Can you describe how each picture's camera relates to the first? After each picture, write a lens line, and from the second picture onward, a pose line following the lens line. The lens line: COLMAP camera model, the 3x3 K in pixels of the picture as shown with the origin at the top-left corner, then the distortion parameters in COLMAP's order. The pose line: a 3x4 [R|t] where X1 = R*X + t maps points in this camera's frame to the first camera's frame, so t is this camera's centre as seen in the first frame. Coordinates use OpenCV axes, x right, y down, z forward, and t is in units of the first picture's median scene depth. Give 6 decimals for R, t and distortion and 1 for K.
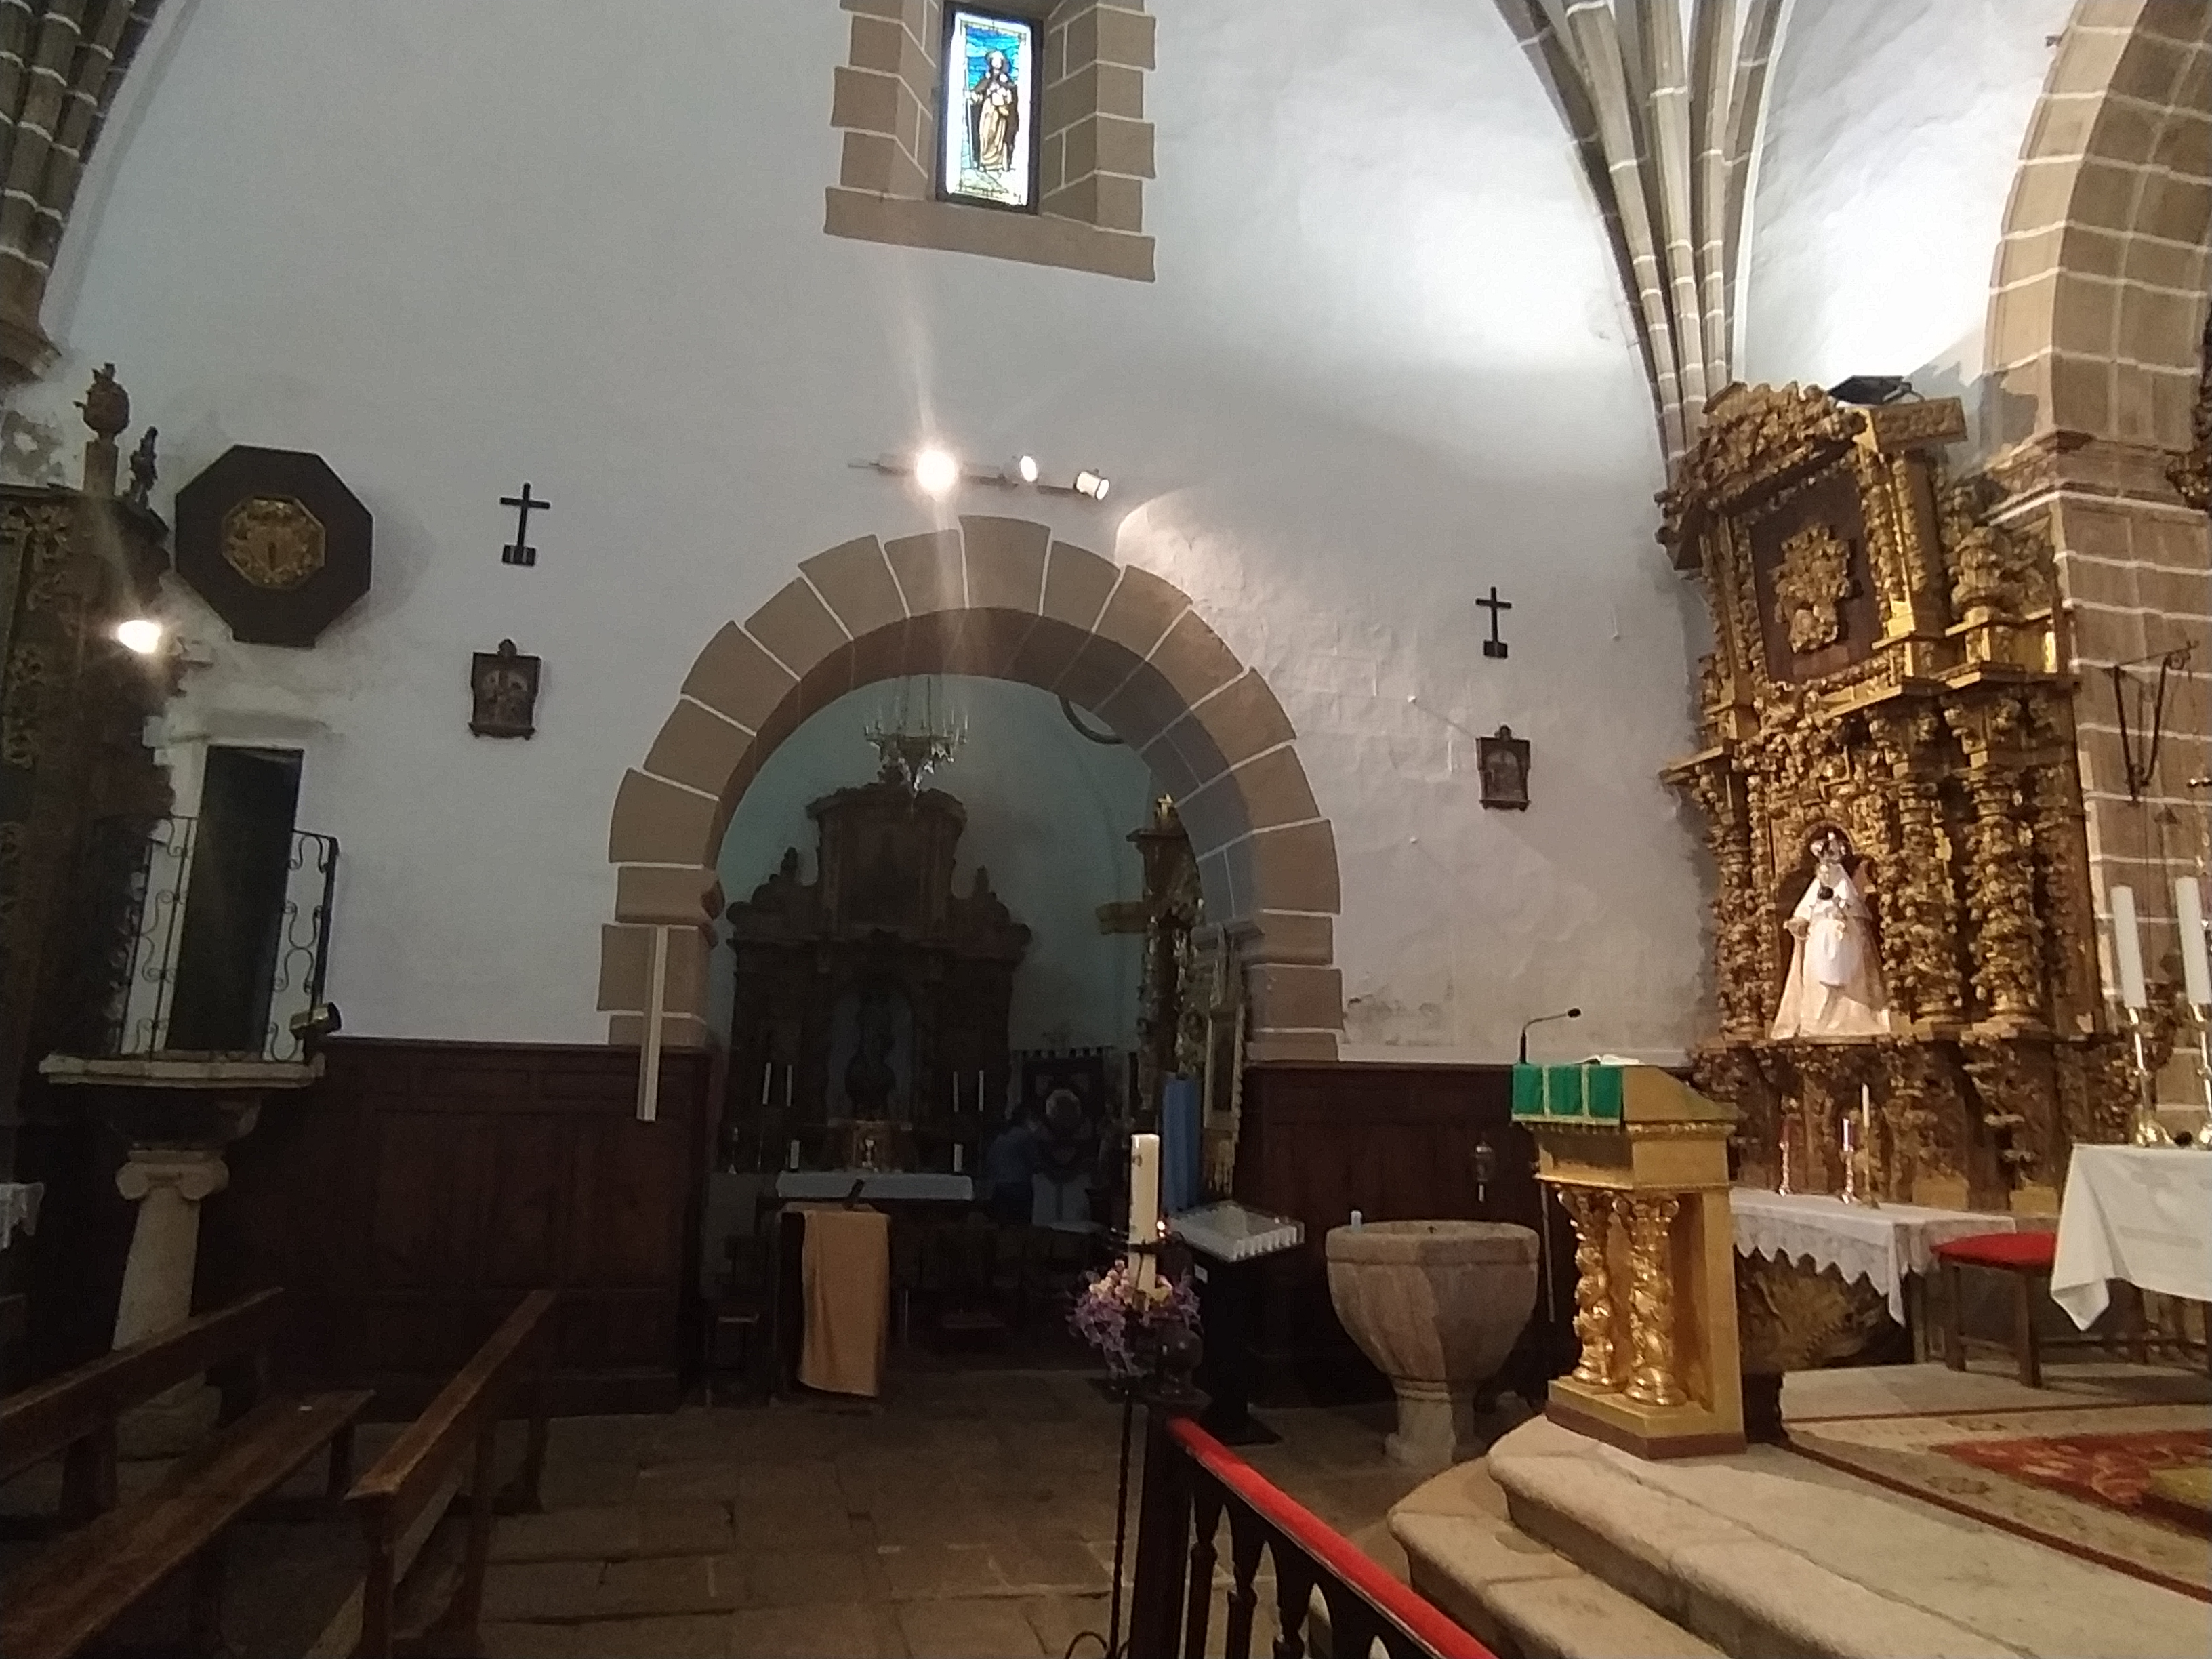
lens RADIAL K [[1528.9, 0, 1106.0], [0, 1528.9, 829.5], [0, 0, 1]] dist [-0.053577, 0.049536]
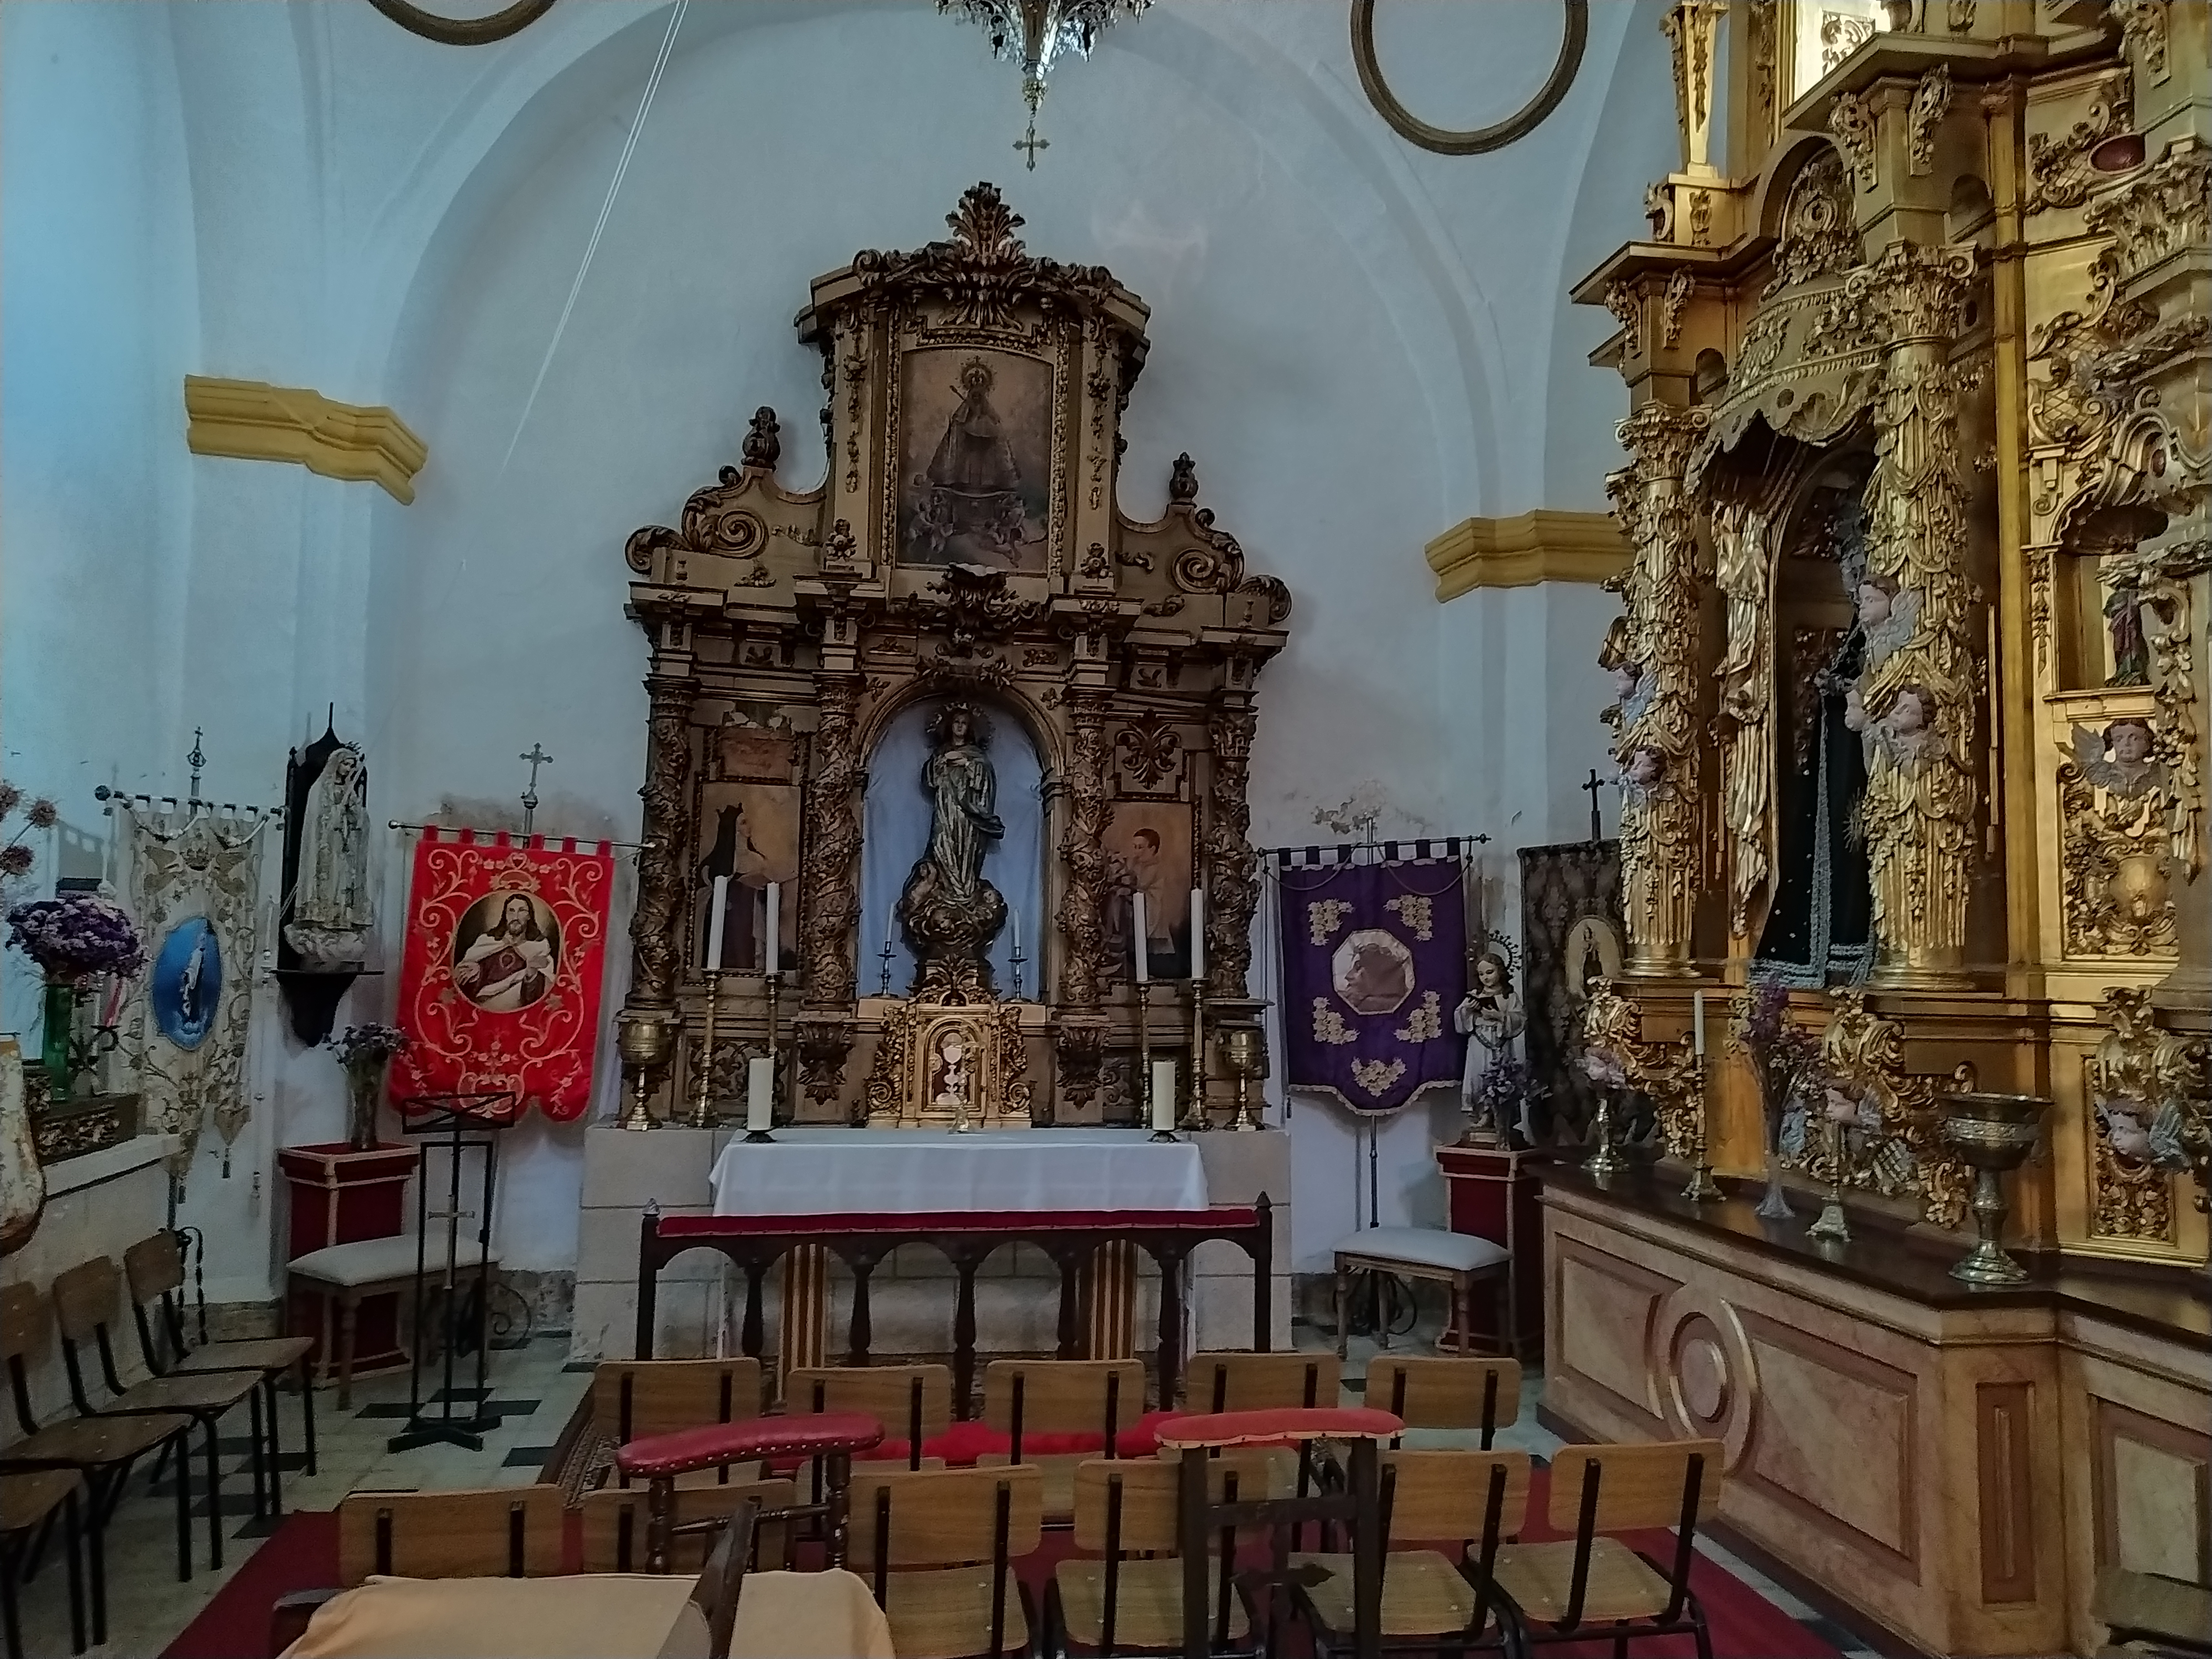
lens RADIAL K [[1649.0, 0, 1122.7], [0, 1649.0, 814.9], [0, 0, 1]] dist [0.119925, -0.198598]
pose [[0.997951, -0.013397, -0.062561, -0.071706], [0.018748, 0.996140, 0.085751, 0.092287], [0.061170, -0.086748, 0.994351, 0.508793]]
